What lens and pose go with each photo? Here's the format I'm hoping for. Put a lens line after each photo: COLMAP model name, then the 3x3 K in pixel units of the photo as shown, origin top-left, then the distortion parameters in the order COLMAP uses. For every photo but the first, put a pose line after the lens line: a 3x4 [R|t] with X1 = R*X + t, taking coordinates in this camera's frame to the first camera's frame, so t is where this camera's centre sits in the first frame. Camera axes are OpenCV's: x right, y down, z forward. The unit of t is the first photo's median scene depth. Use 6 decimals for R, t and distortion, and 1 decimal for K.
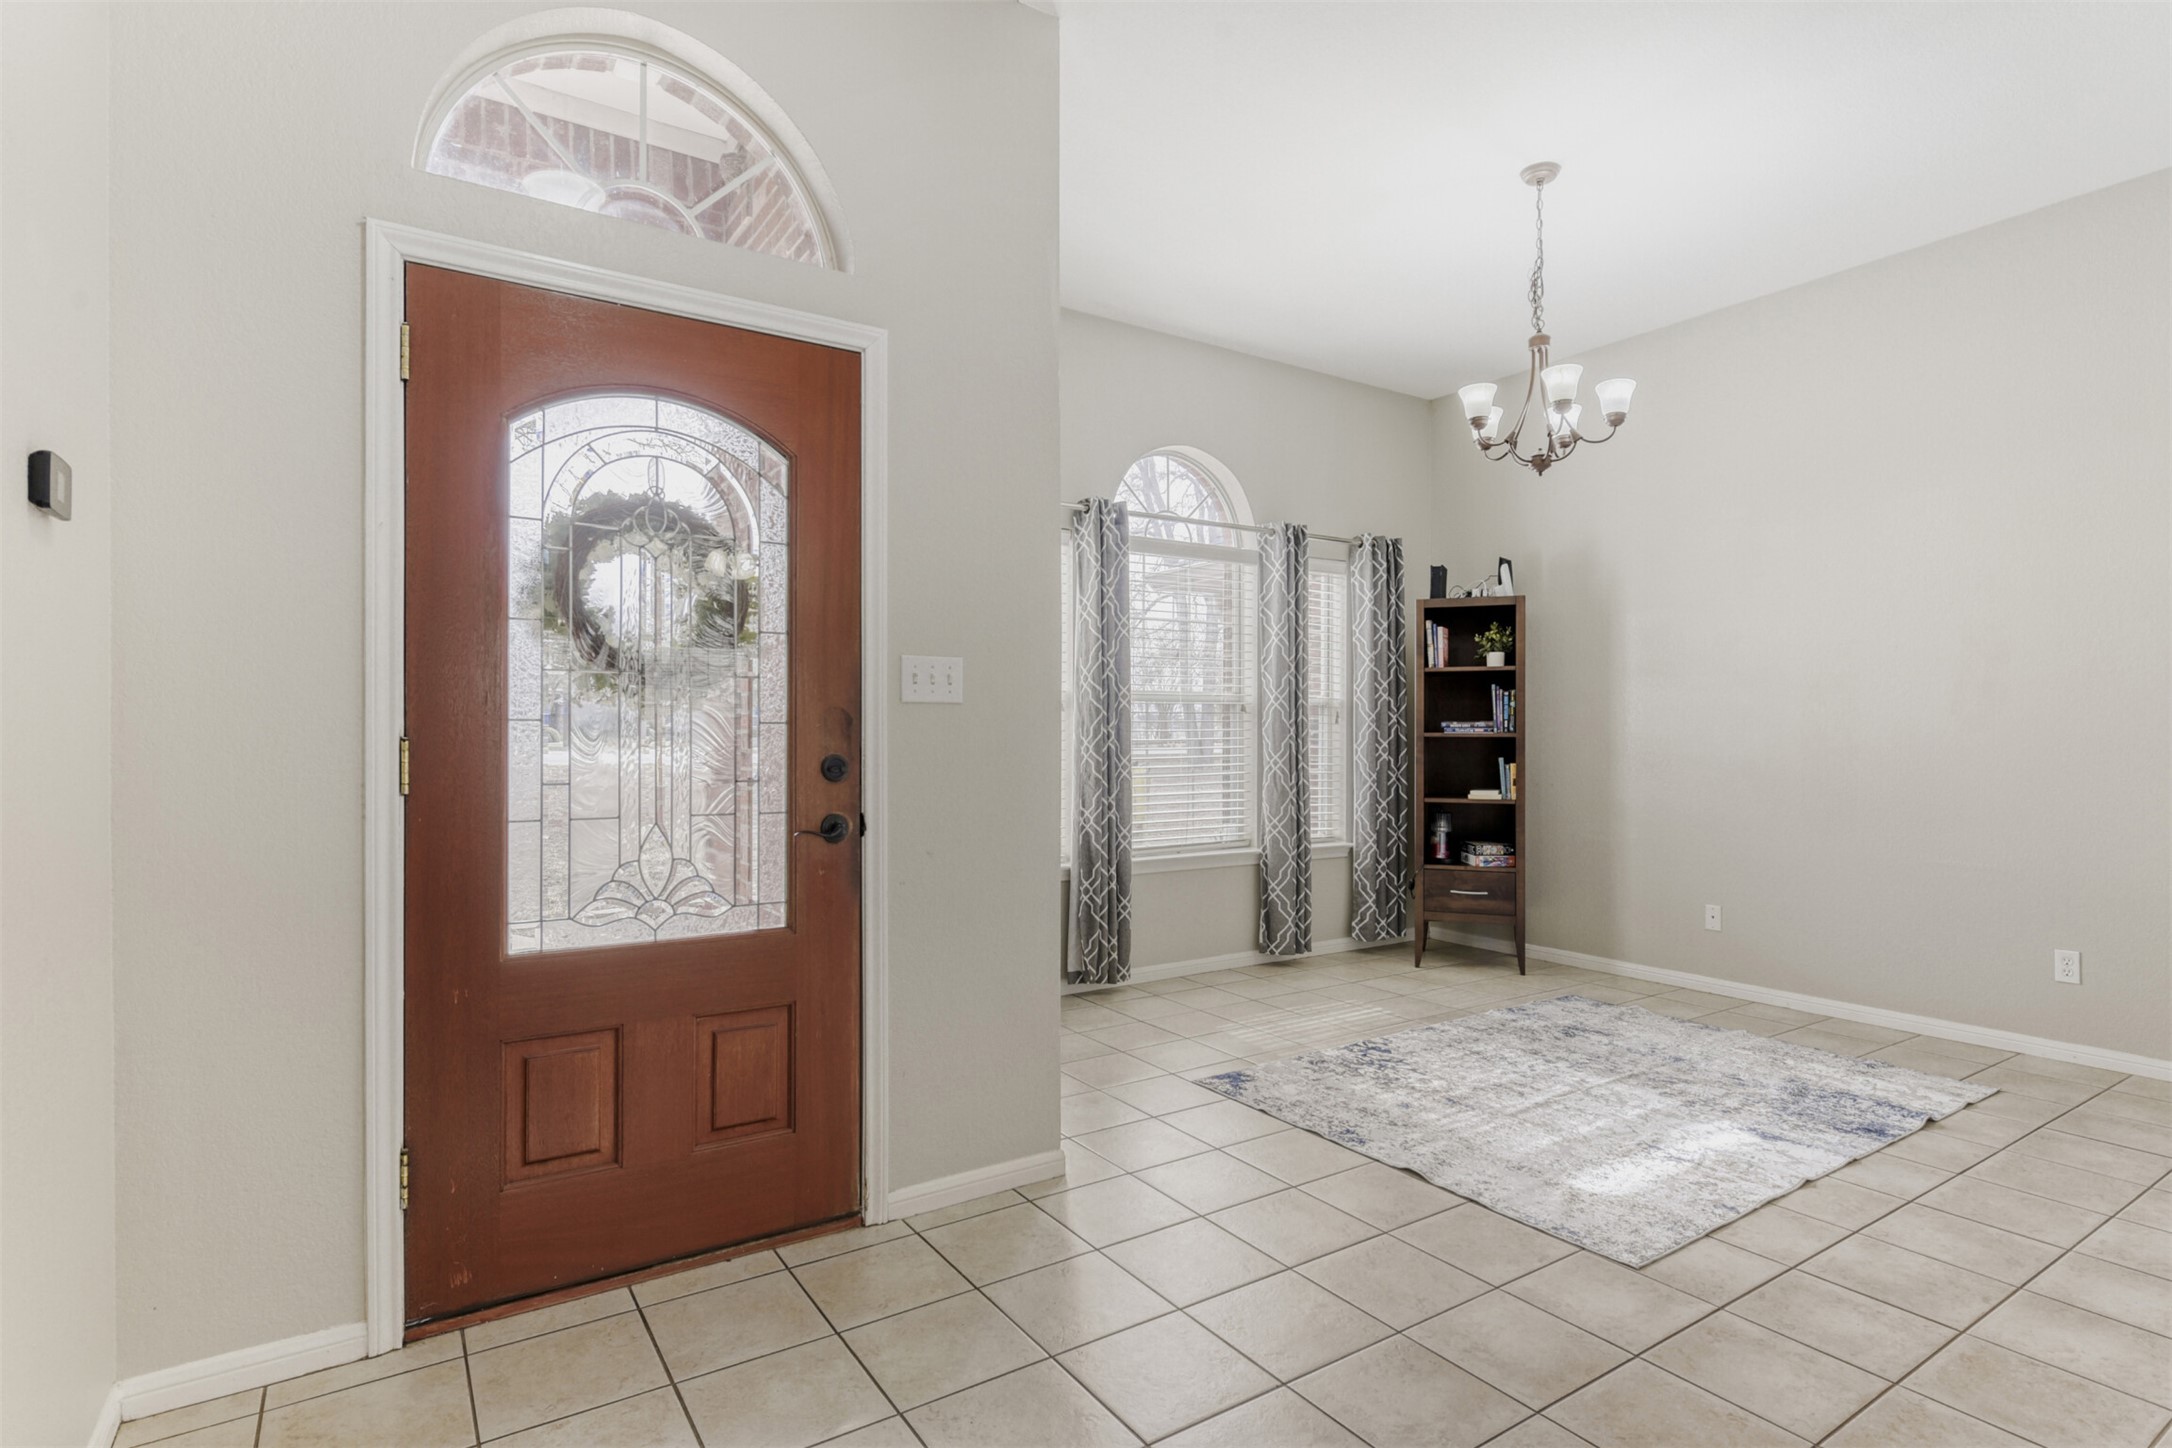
lens RADIAL K [[1089.7, 0, 1086.0], [0, 1089.7, 724.0], [0, 0, 1]] dist [0.000259, 0.000669]
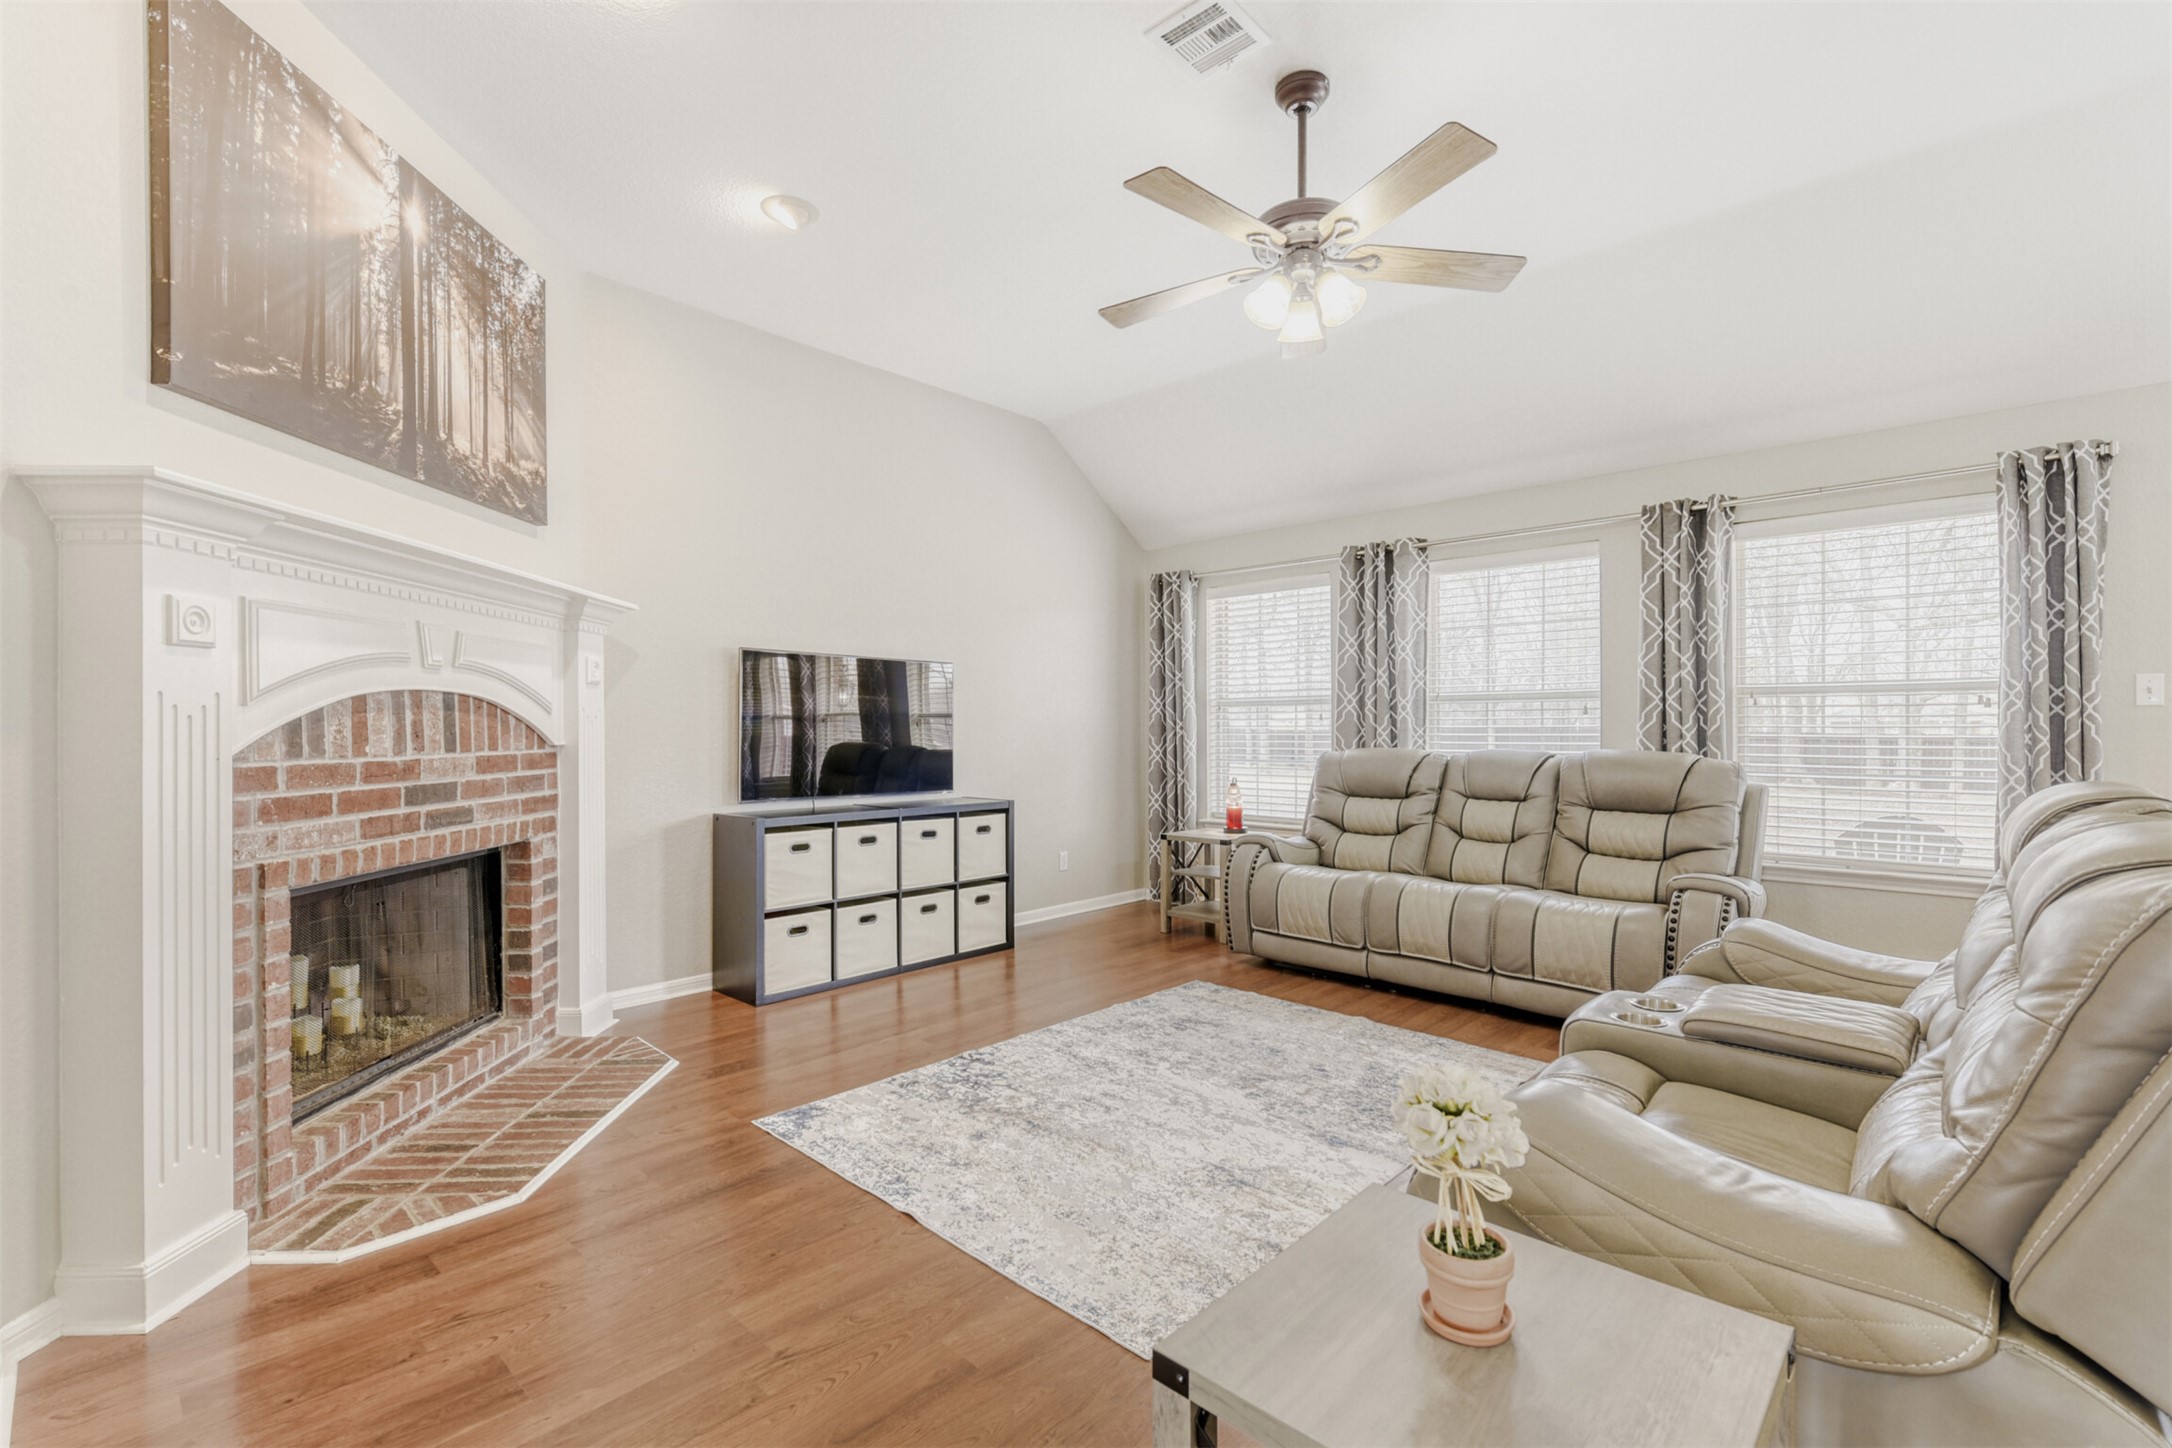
lens RADIAL K [[951.0, 0, 1097.6], [0, 951.0, 724.5], [0, 0, 1]] dist [-0.002090, -0.000201]
pose [[0.973529, 0.002582, 0.228549, 0.191596], [-0.003244, 0.999992, 0.002520, 0.004659], [-0.228541, -0.003194, 0.973529, 0.191468]]
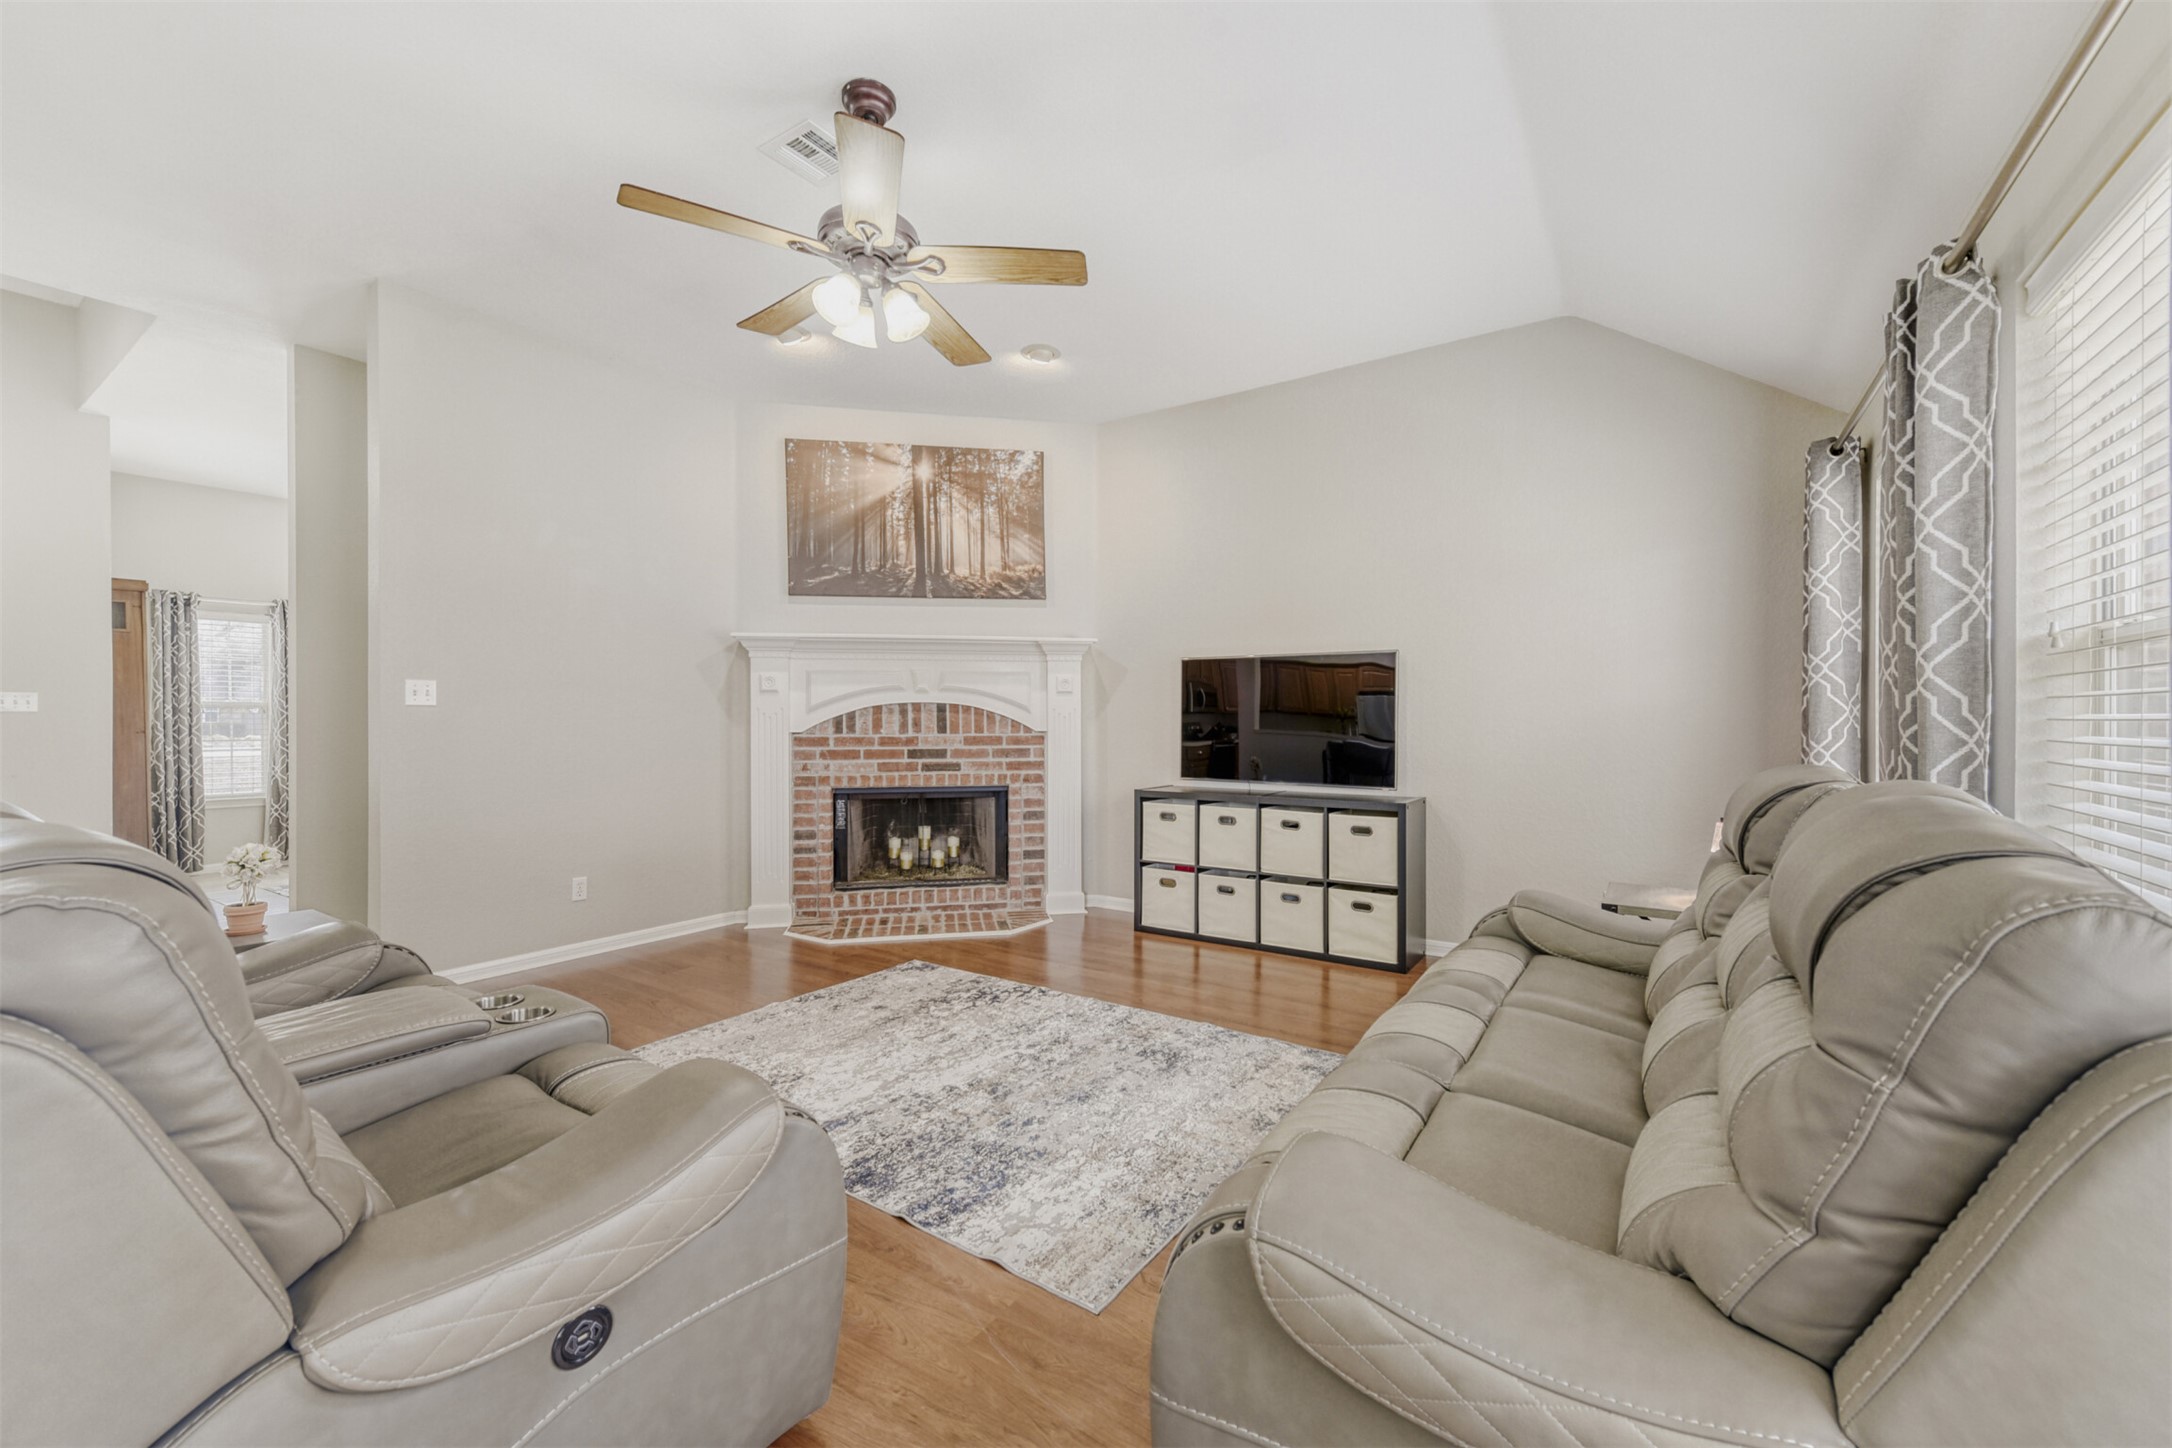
lens RADIAL K [[840.9, 0, 1081.6], [0, 840.9, 718.8], [0, 0, 1]] dist [0.003062, 0.000159]
pose [[0.380746, 0.000985, -0.924679, 1.215023], [0.006795, 0.999969, 0.003863, 0.003957], [0.924655, -0.007754, 0.380727, 0.781474]]
